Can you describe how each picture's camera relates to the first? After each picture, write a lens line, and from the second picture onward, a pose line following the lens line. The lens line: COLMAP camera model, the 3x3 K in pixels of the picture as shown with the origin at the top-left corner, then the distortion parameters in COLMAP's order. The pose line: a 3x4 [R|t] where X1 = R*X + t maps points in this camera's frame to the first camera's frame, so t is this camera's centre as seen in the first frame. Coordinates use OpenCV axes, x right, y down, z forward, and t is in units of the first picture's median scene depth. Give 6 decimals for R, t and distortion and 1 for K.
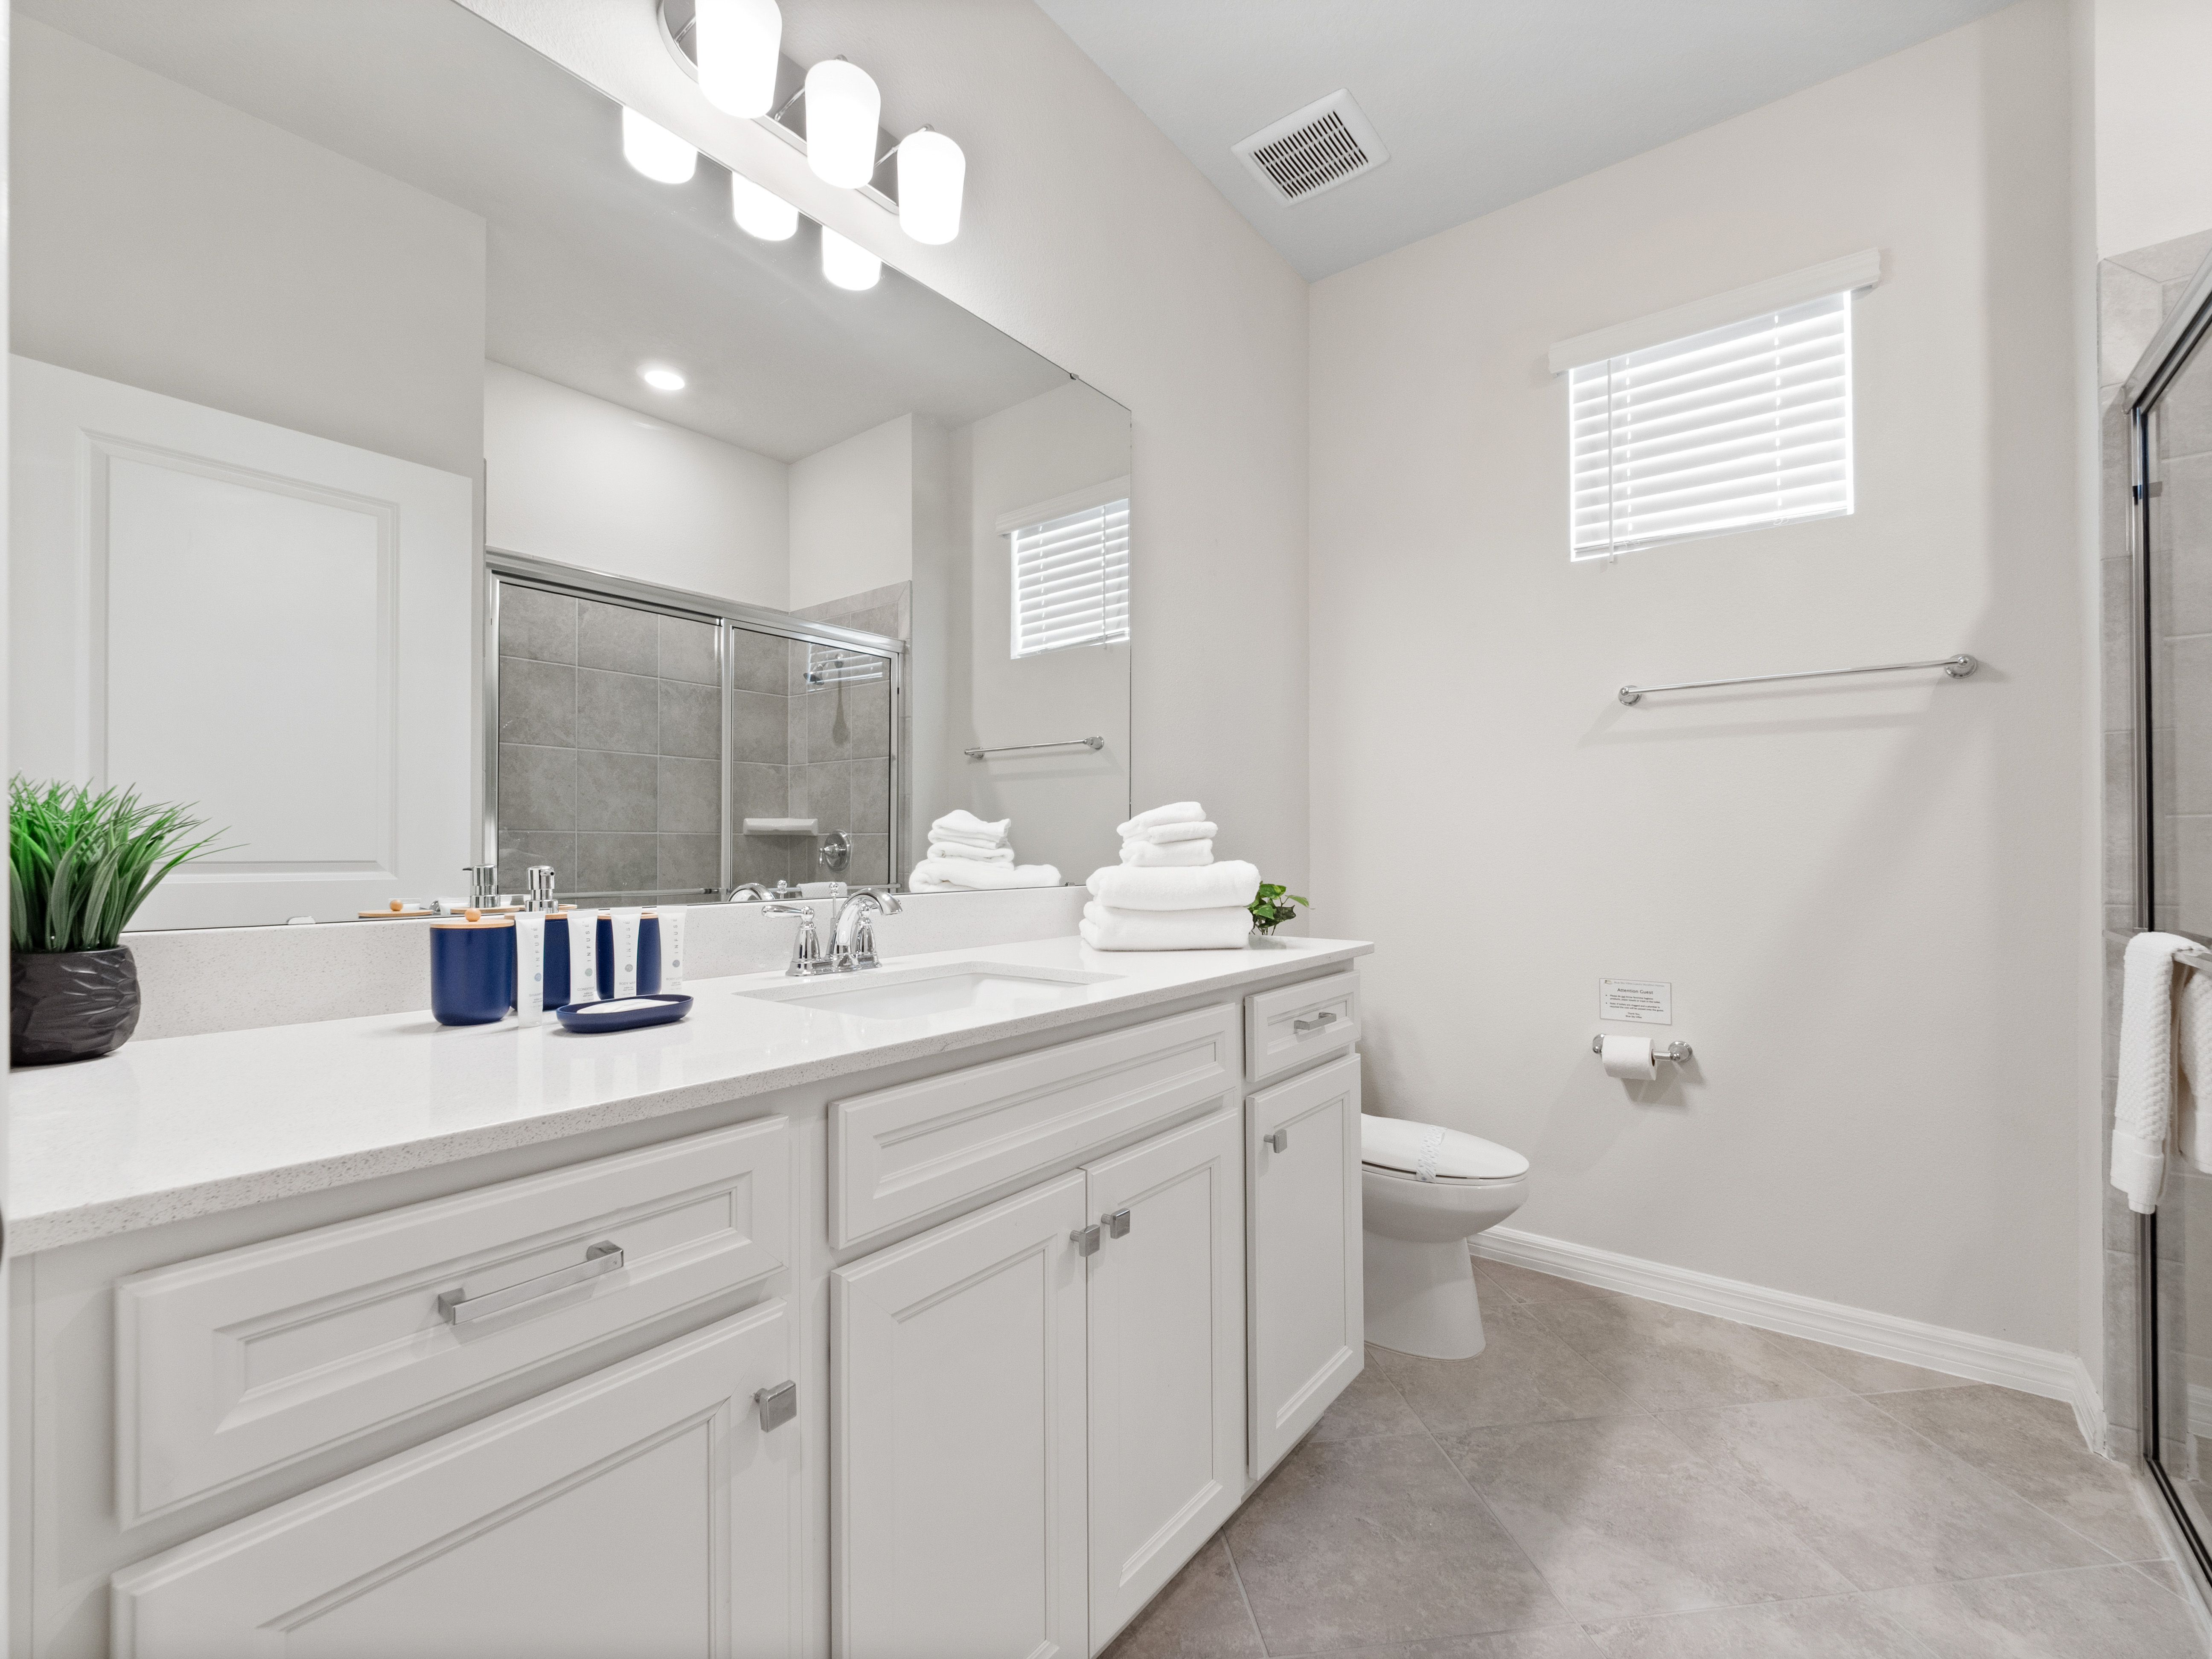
lens RADIAL K [[953.4, 0, 1110.8], [0, 953.4, 837.7], [0, 0, 1]] dist [0.004566, -0.000431]
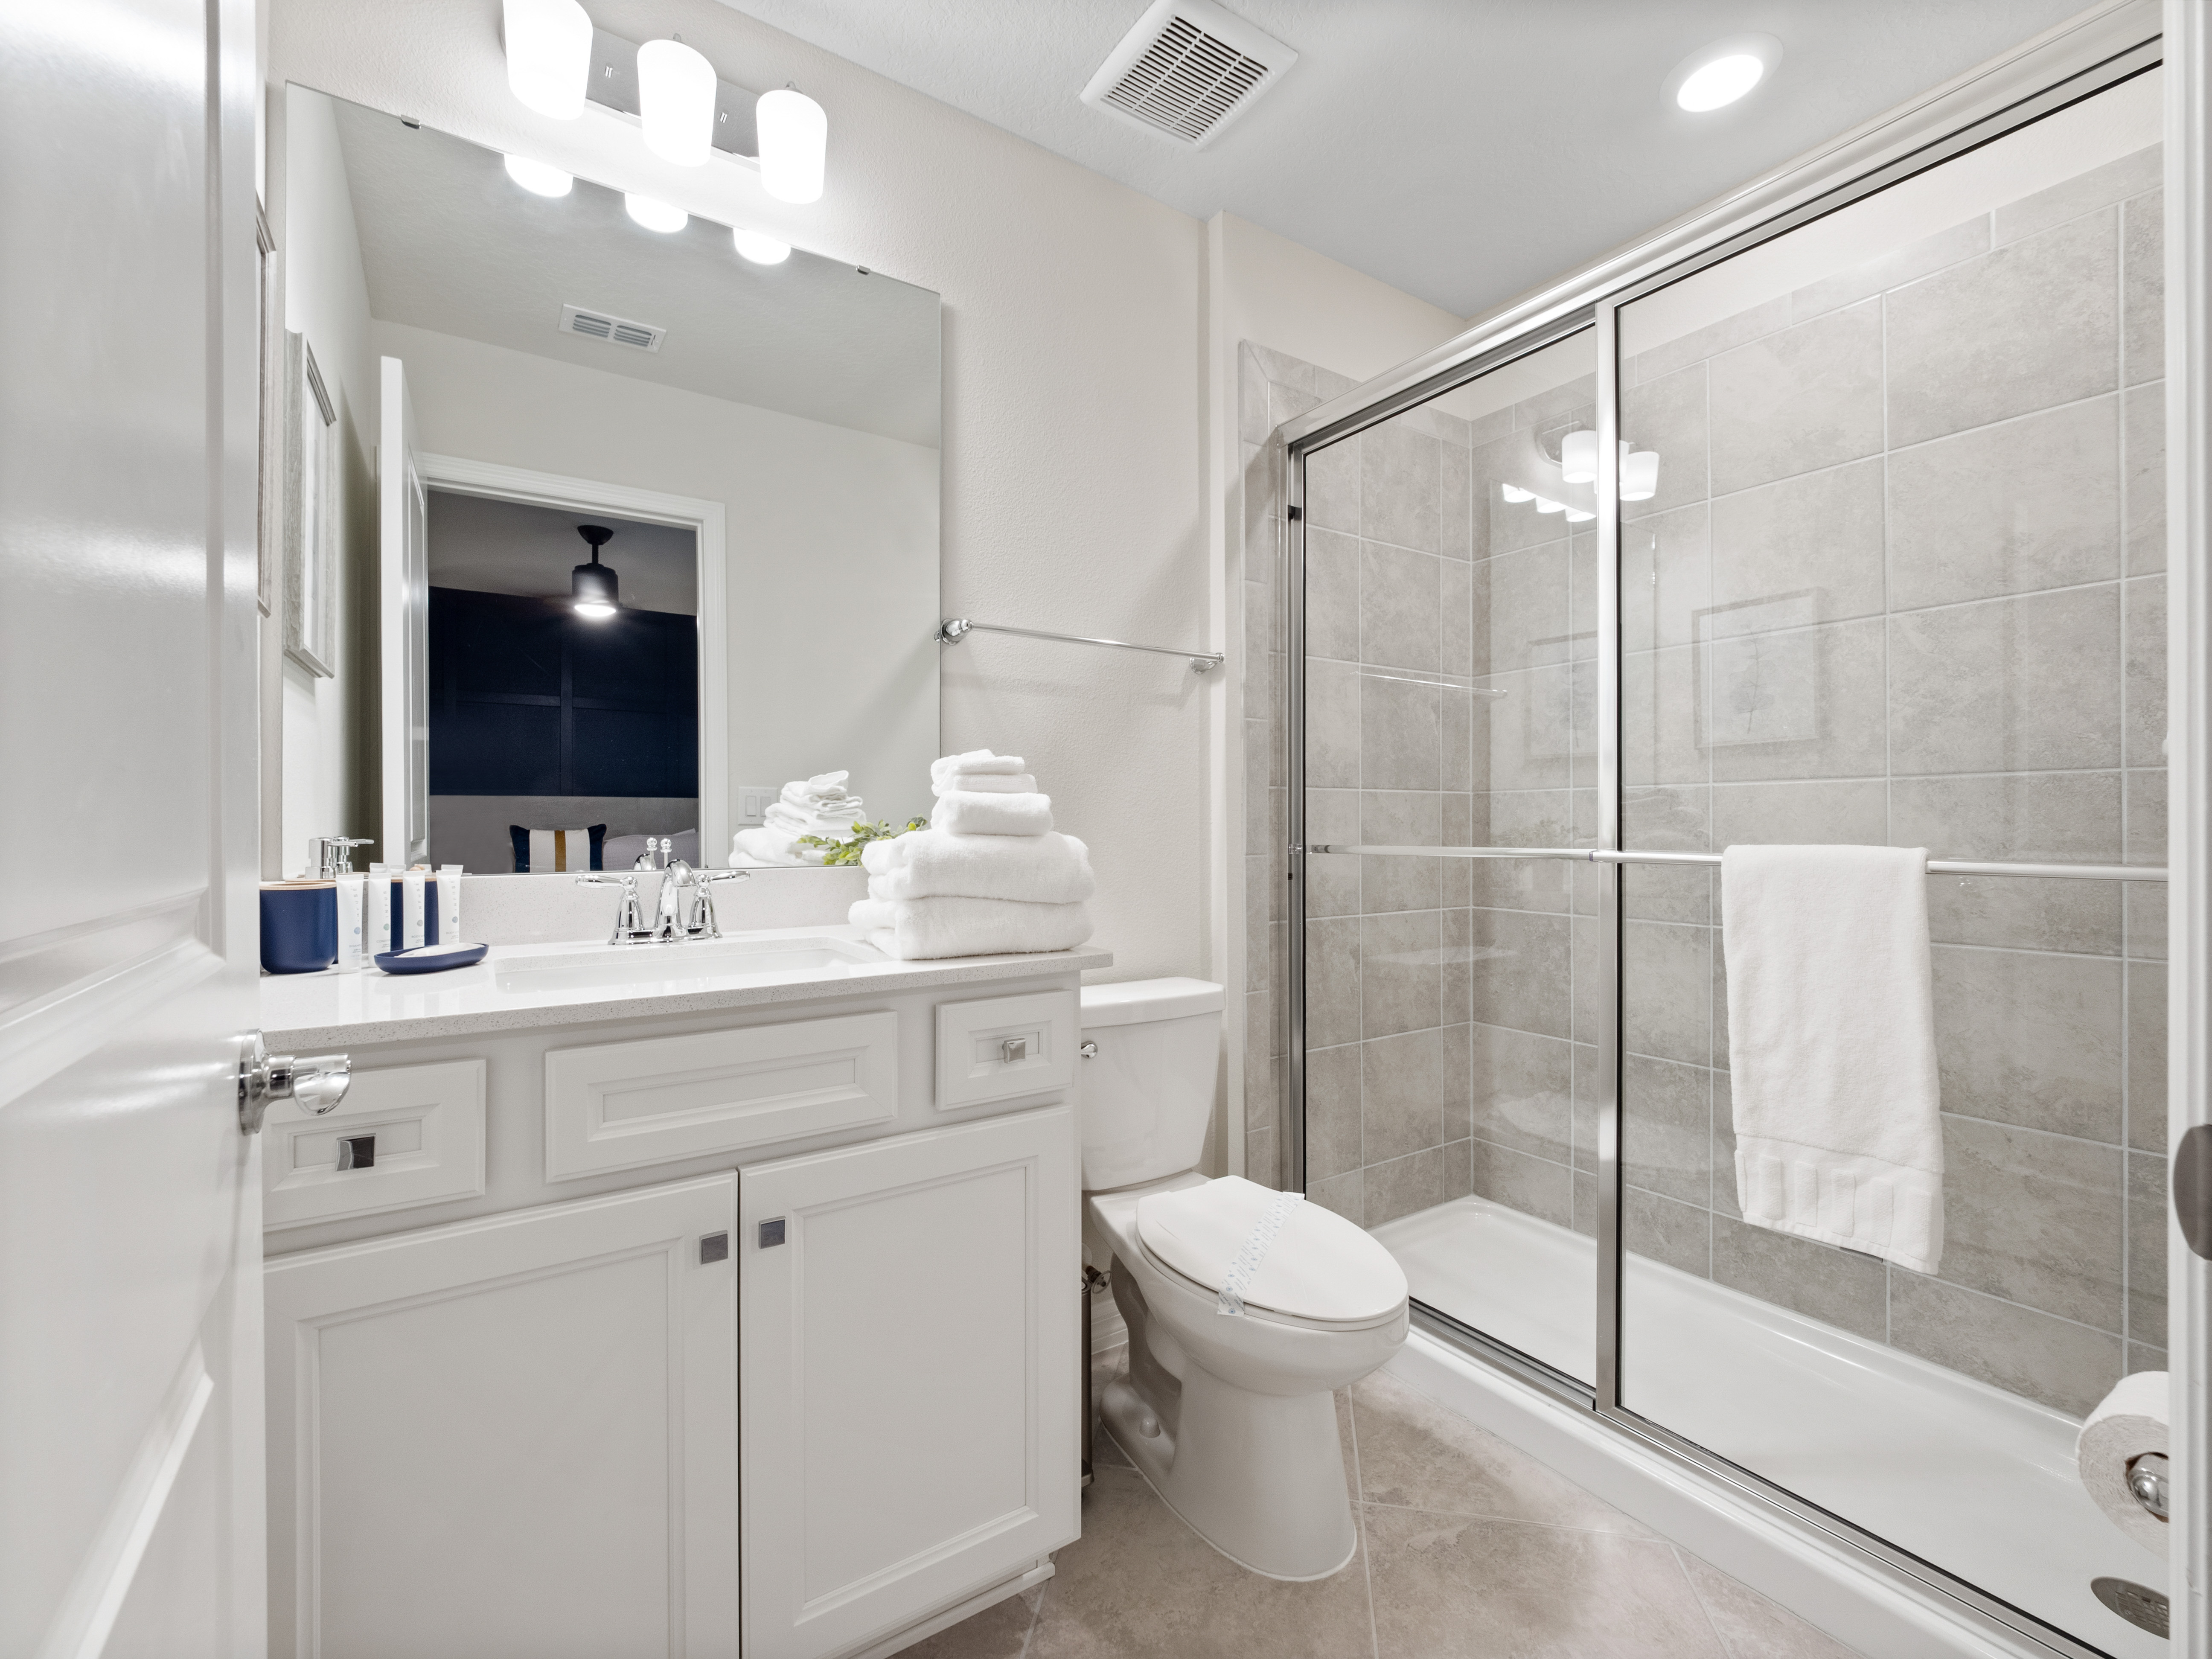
lens RADIAL K [[953.4, 0, 1099.0], [0, 953.4, 814.7], [0, 0, 1]] dist [0.004566, -0.000431]
pose [[0.943019, 0.002990, -0.332726, 0.337108], [-0.001211, 0.999984, 0.005553, -0.000687], [0.332737, -0.004833, 0.943007, 0.135933]]
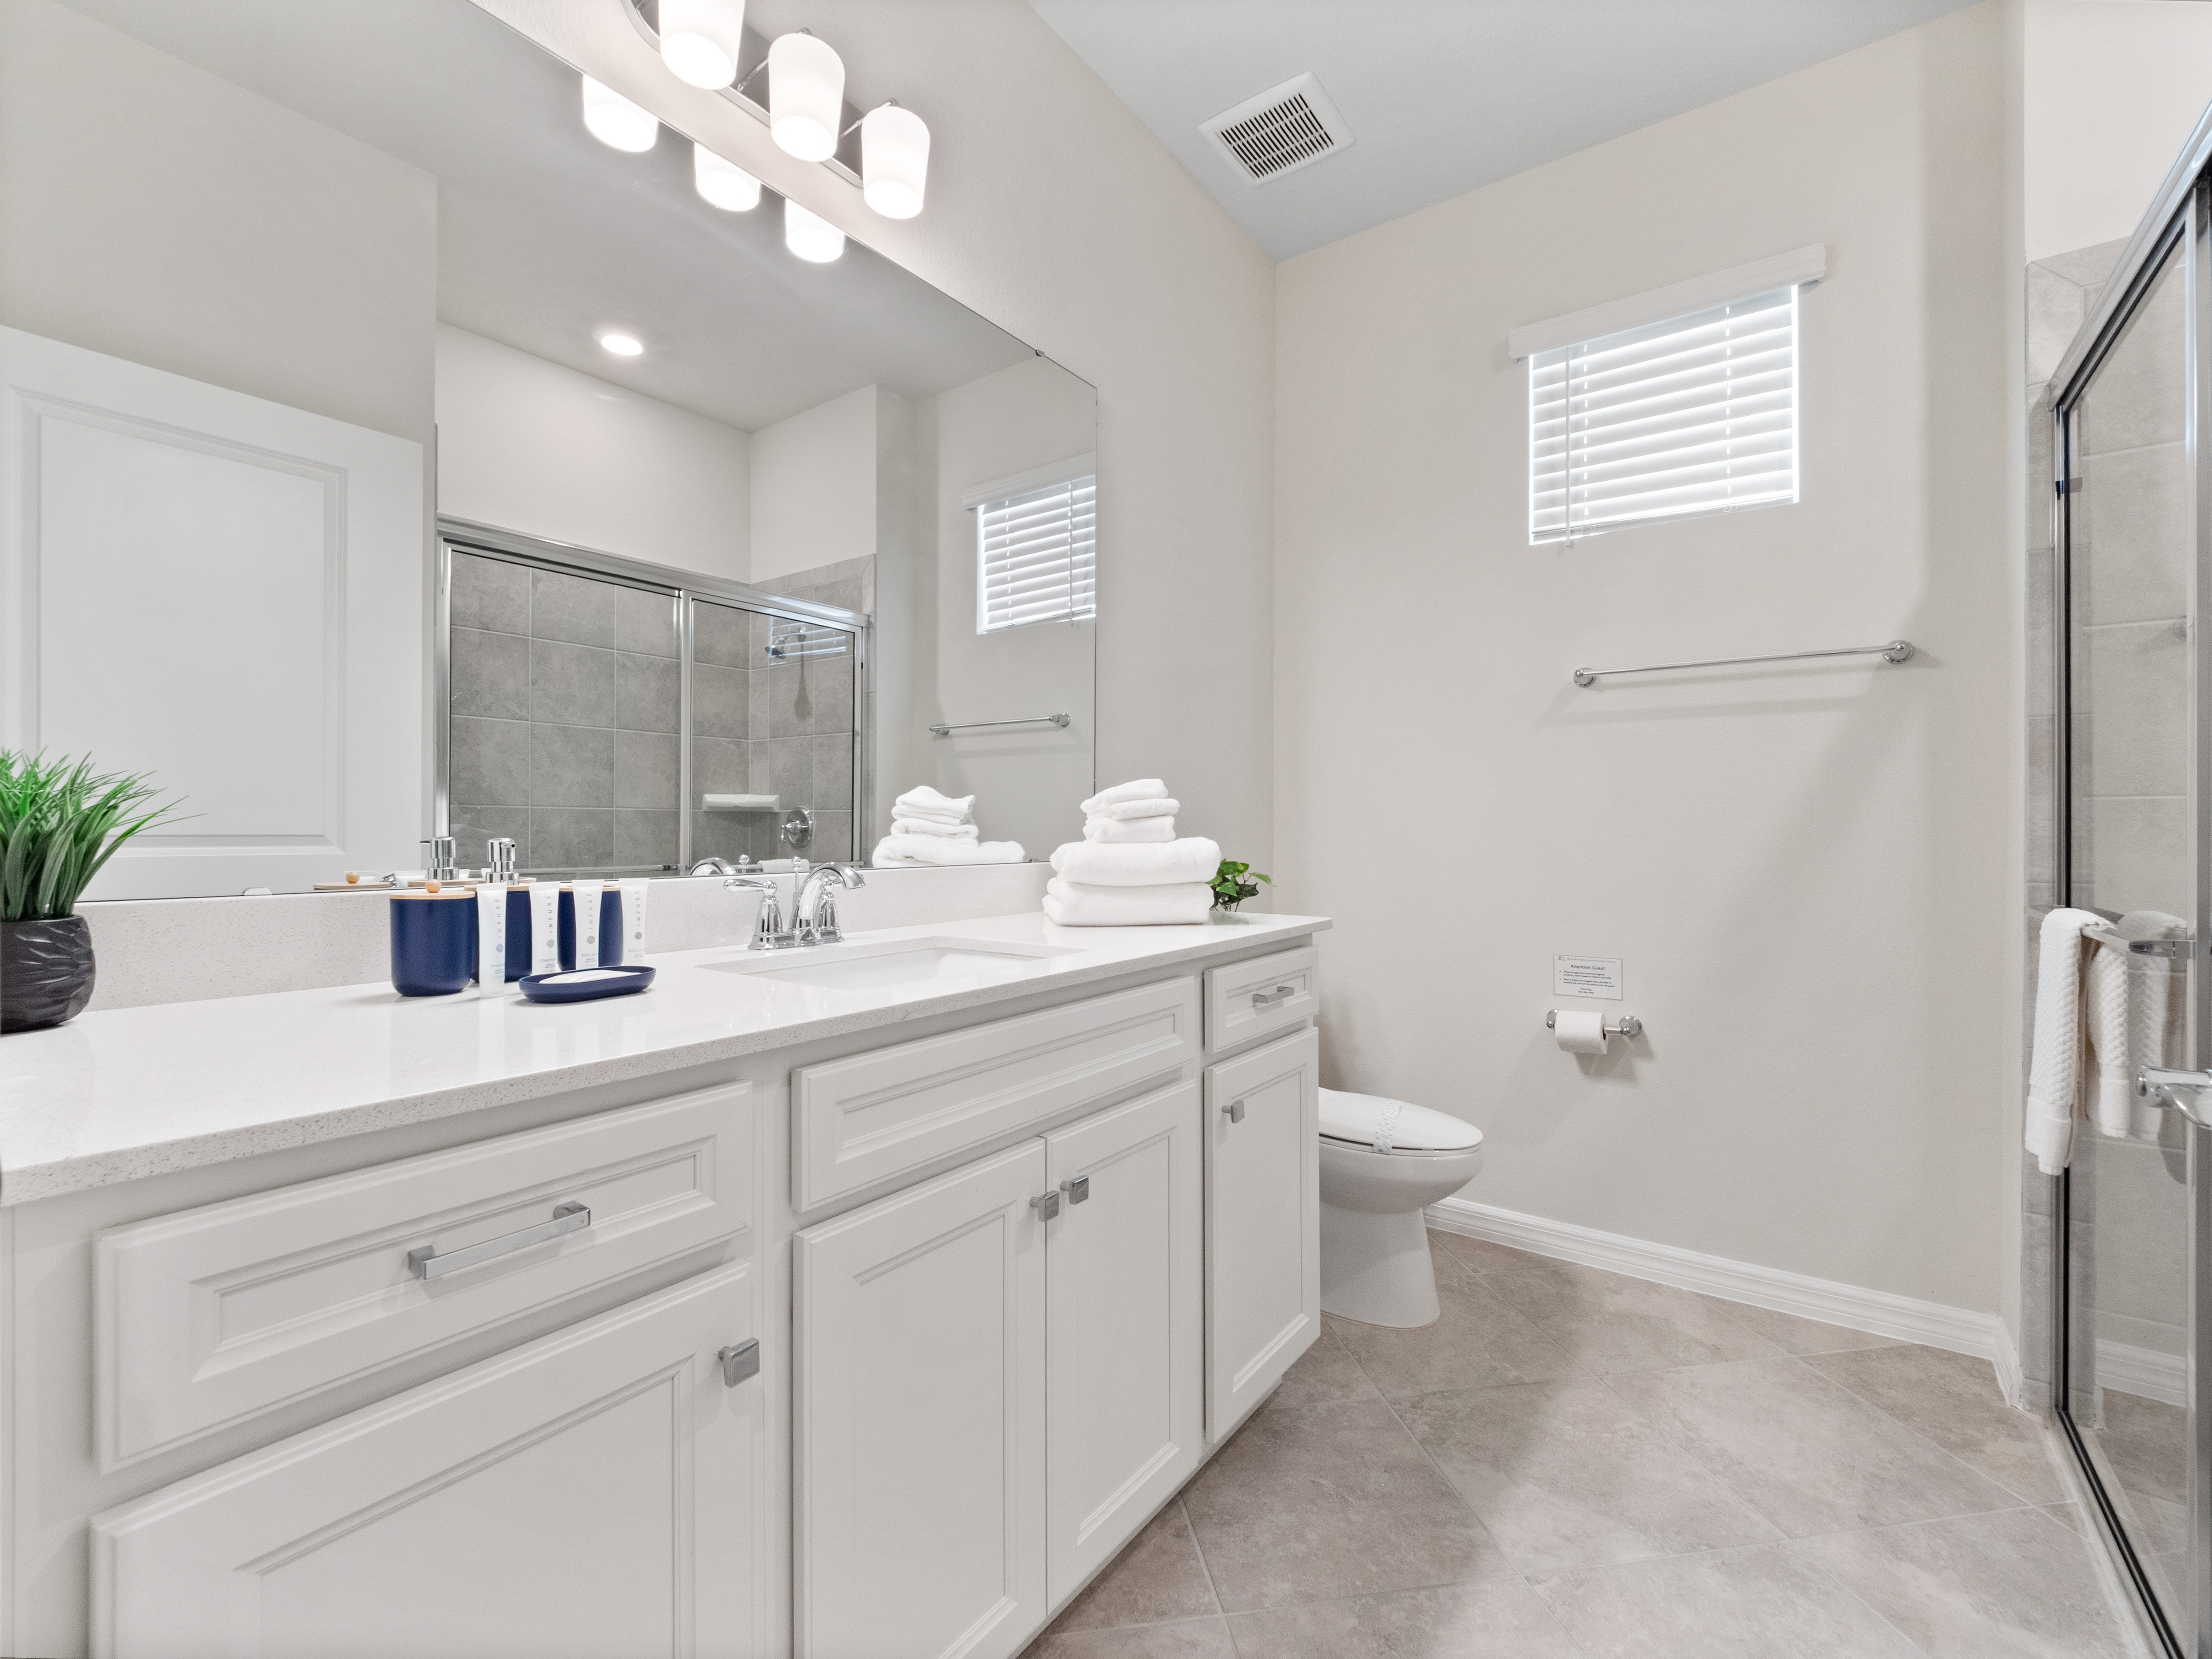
lens RADIAL K [[953.4, 0, 1108.1], [0, 953.4, 823.7], [0, 0, 1]] dist [0.004566, -0.000431]
pose [[0.999420, 0.004375, 0.033758, 0.002609], [-0.004685, 0.999948, 0.009097, 0.001074], [-0.033716, -0.009250, 0.999389, -0.010604]]
